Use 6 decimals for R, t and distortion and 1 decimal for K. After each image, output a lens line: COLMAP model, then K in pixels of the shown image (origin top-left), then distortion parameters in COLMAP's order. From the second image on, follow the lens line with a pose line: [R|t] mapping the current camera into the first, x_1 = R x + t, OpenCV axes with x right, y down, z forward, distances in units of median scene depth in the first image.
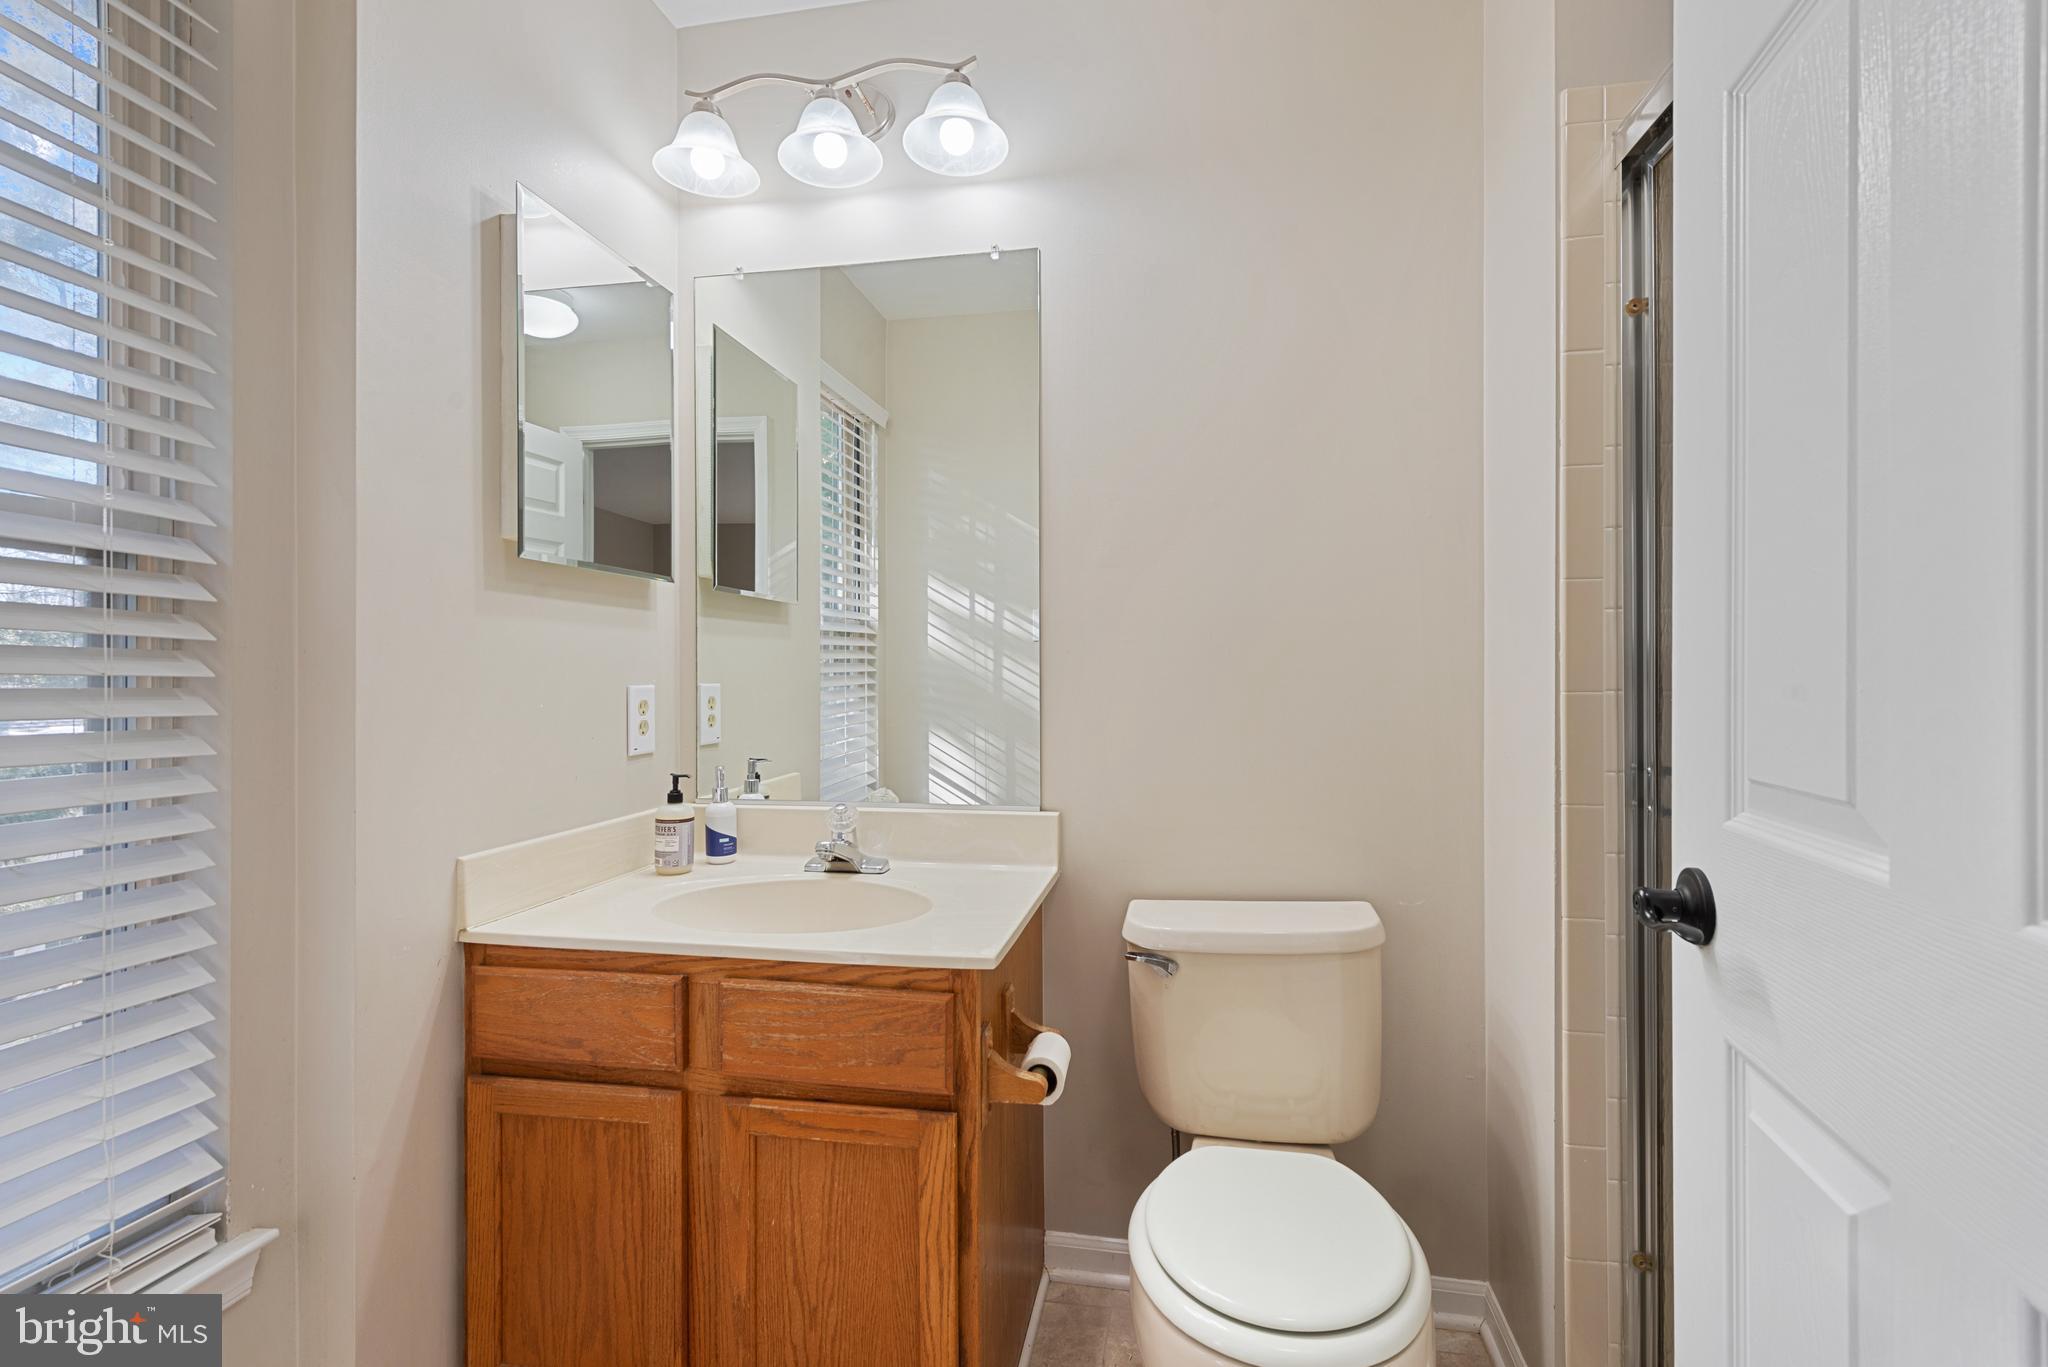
lens RADIAL K [[910.8, 0, 1021.8], [0, 910.8, 685.6], [0, 0, 1]] dist [0.015618, -0.001234]
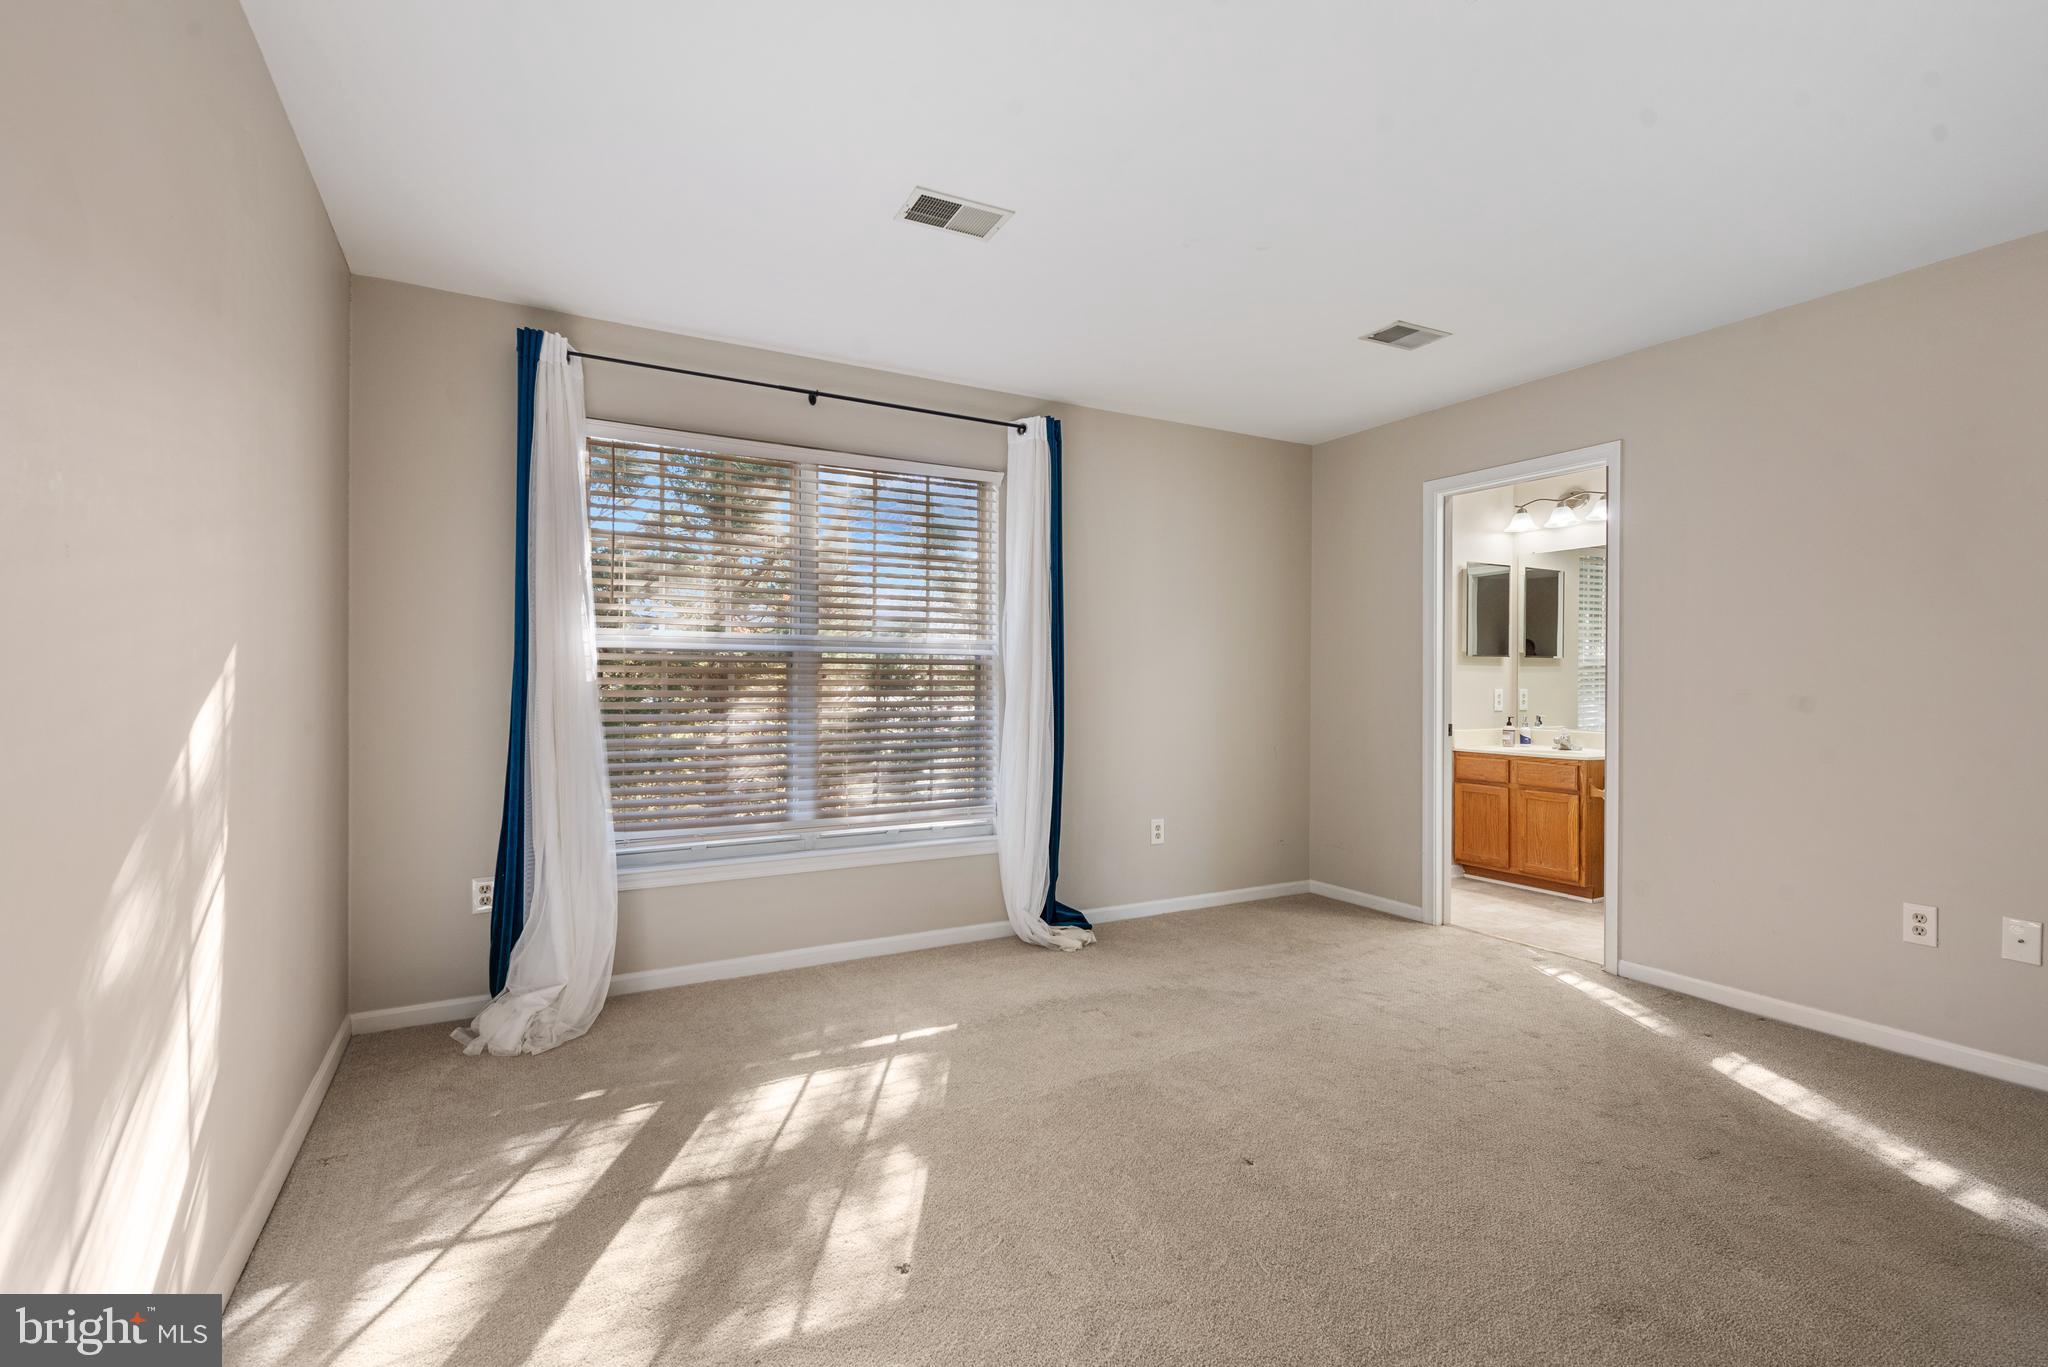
lens RADIAL K [[910.8, 0, 1031.4], [0, 910.8, 684.6], [0, 0, 1]] dist [0.015618, -0.001234]
pose [[0.644888, 0.002539, -0.764273, 1.097653], [-0.013400, 0.999878, -0.007985, 0.033297], [0.764160, 0.015391, 0.644843, -2.606312]]
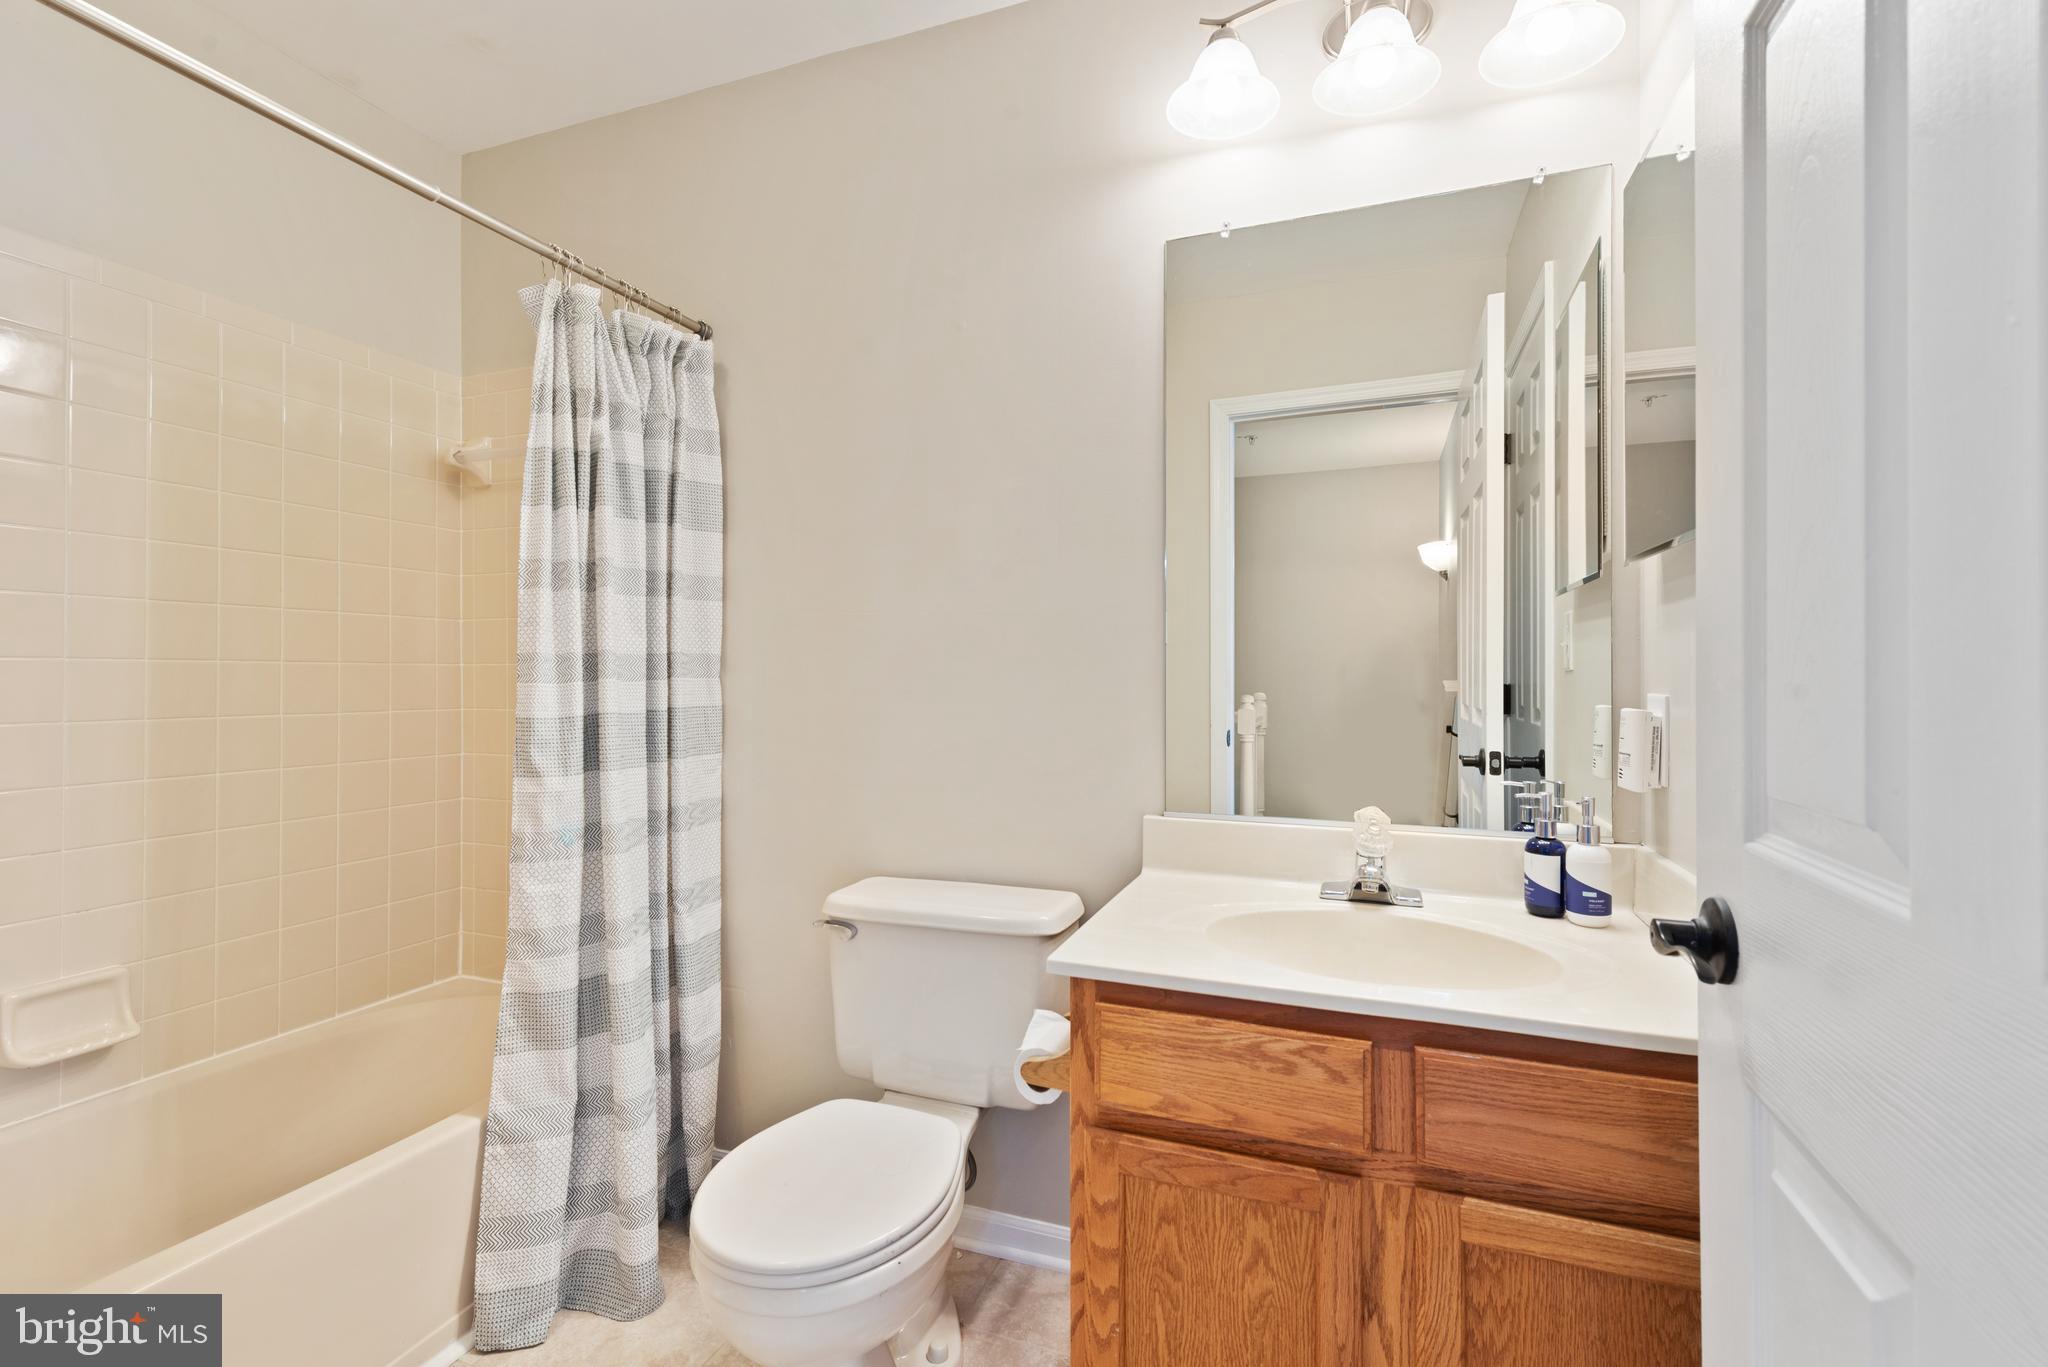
lens RADIAL K [[910.8, 0, 1030.2], [0, 910.8, 687.2], [0, 0, 1]] dist [0.015618, -0.001234]
pose [[0.985886, 0.012837, -0.166926, -0.400573], [-0.011573, 0.999897, 0.008543, -0.005300], [0.167018, -0.006491, 0.985932, 0.095062]]
